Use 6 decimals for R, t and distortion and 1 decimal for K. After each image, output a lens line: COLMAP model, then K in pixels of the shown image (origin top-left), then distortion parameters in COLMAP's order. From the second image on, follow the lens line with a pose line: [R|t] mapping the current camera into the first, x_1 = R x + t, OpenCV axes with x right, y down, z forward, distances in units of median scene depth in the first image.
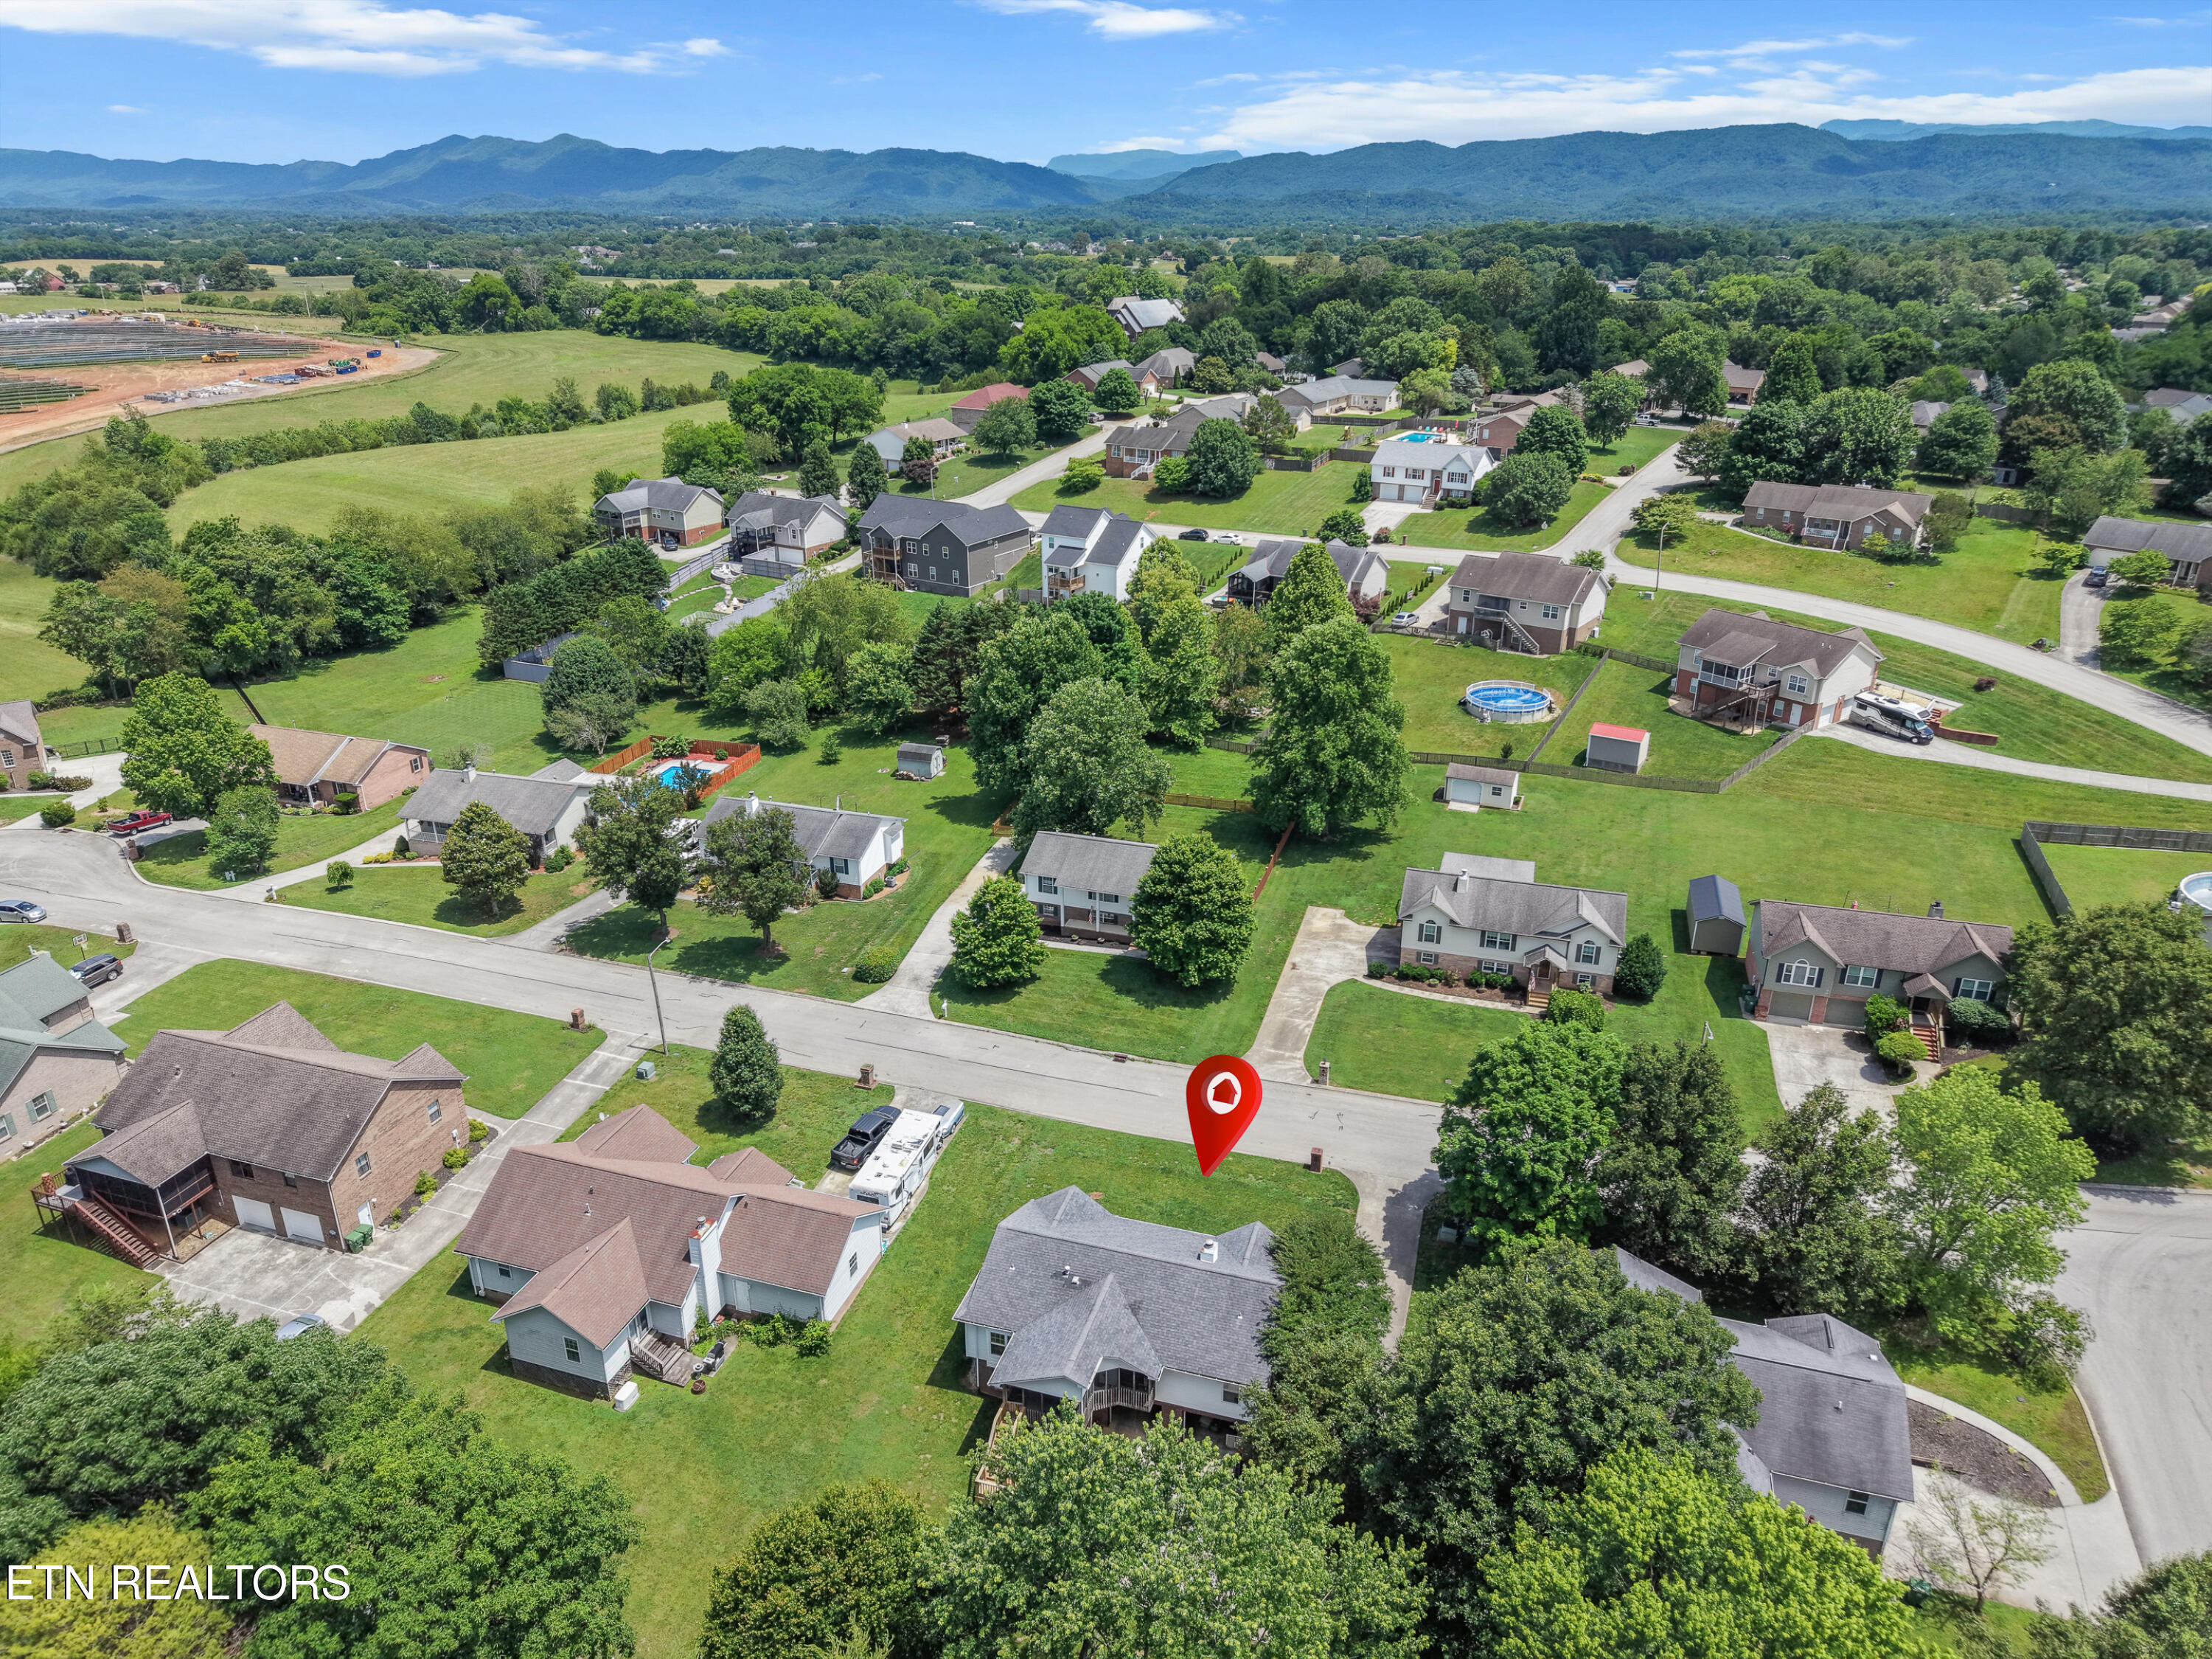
lens RADIAL K [[1445.4, 0, 1132.7], [0, 1445.4, 740.2], [0, 0, 1]] dist [-0.005358, 0.000517]
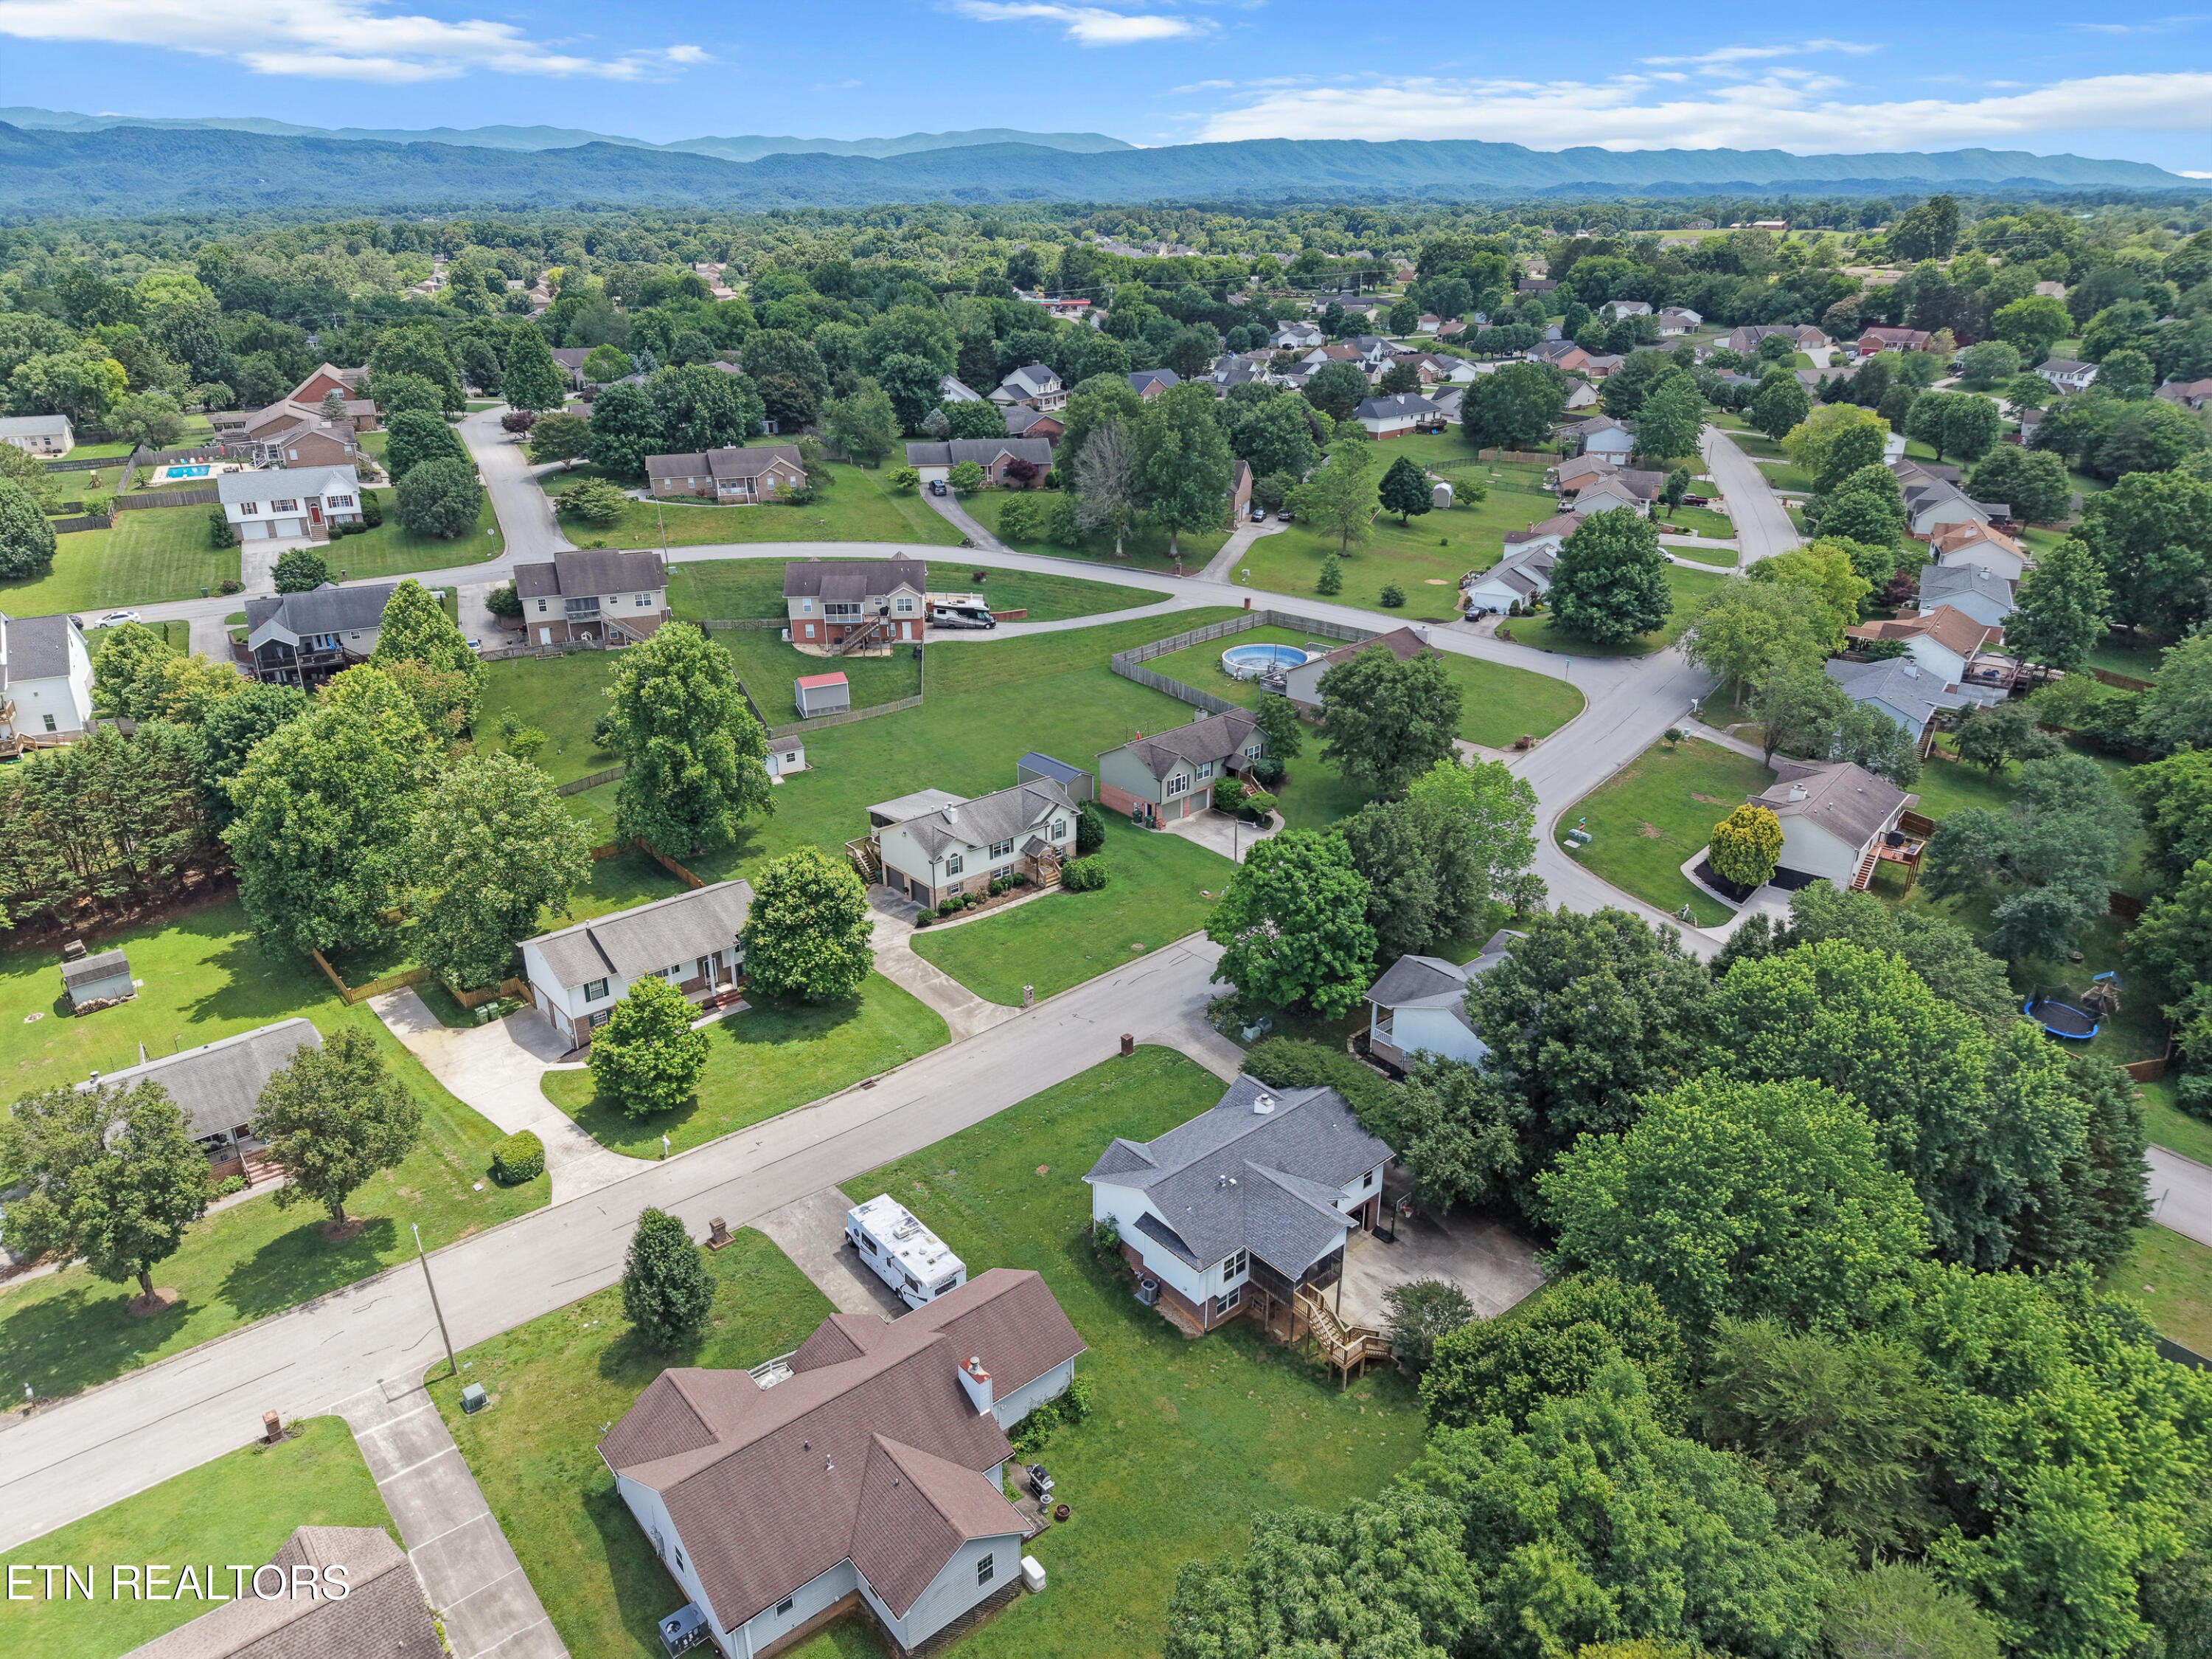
lens RADIAL K [[1445.4, 0, 1132.7], [0, 1445.4, 740.2], [0, 0, 1]] dist [-0.005358, 0.000517]
pose [[0.534177, -0.287002, 0.795164, -0.413046], [0.284306, 0.946809, 0.150744, -0.059655], [-0.796132, 0.145545, 0.587359, 0.180622]]
